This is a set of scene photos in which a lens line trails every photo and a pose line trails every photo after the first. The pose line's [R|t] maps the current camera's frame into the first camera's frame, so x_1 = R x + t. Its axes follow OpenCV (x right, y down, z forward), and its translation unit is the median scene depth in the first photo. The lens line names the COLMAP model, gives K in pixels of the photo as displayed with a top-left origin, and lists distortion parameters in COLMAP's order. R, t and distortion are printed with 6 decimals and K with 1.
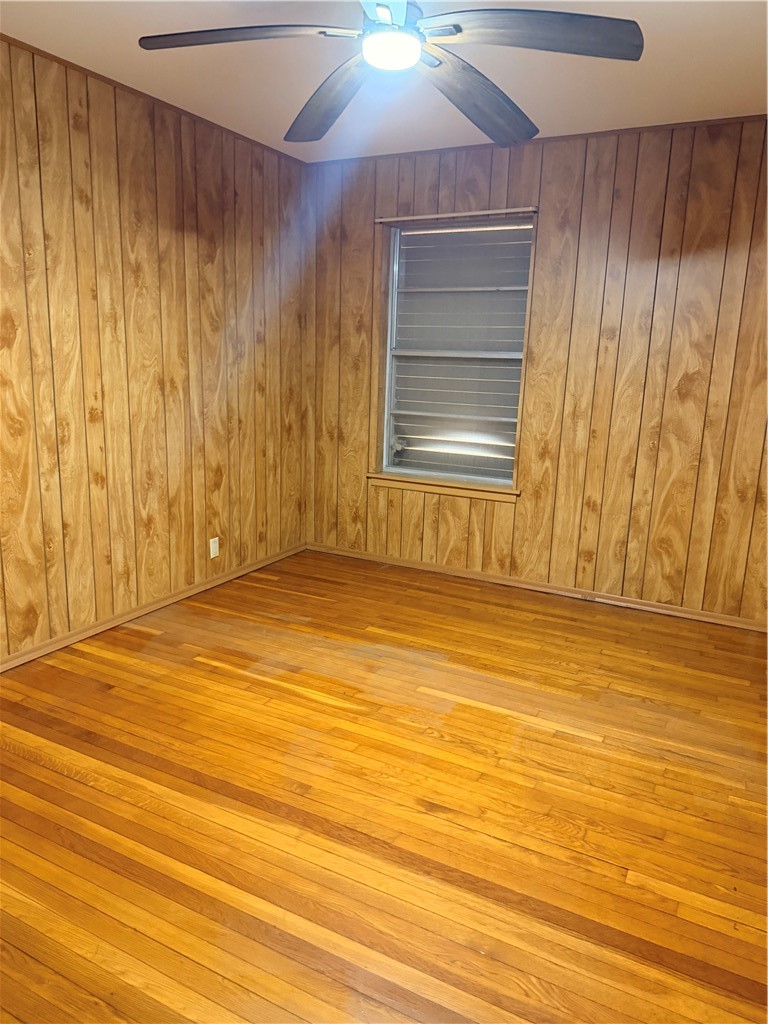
lens RADIAL K [[718.1, 0, 380.3], [0, 718.1, 513.0], [0, 0, 1]] dist [0.163573, -0.288855]
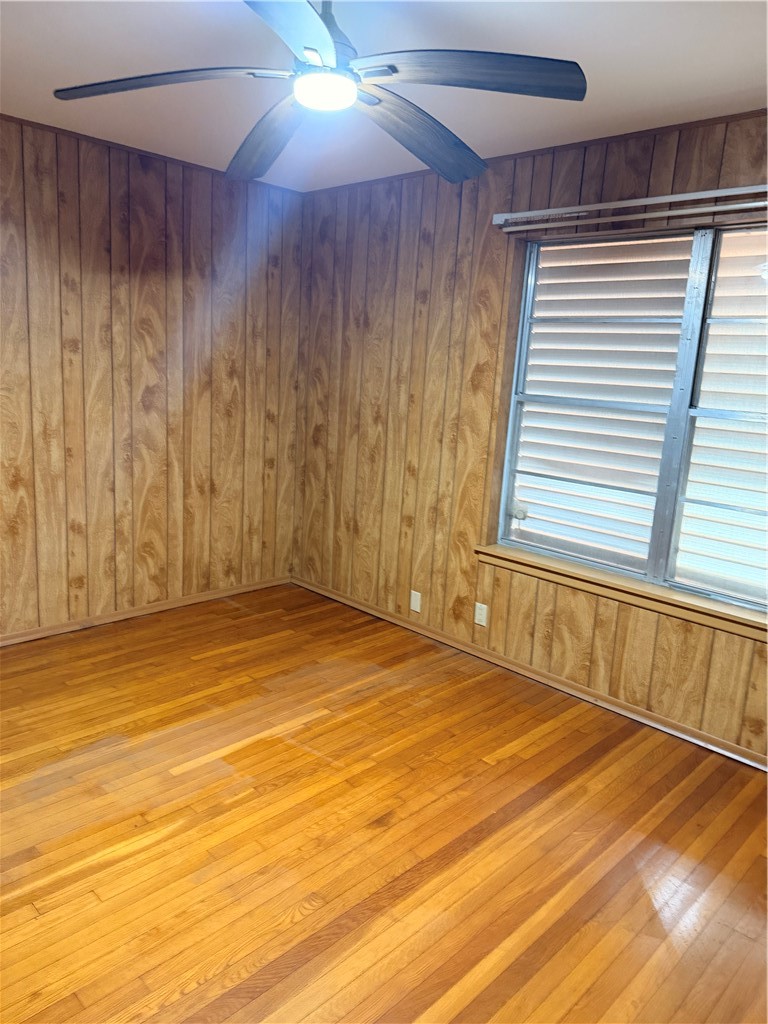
lens RADIAL K [[707.1, 0, 384.0], [0, 707.1, 512.0], [0, 0, 1]] dist [-0.004170, -0.006608]
pose [[0.290731, -0.206226, 0.934316, -0.464915], [0.168915, 0.972221, 0.162031, -0.118234], [-0.941777, 0.110712, 0.317489, 0.363302]]
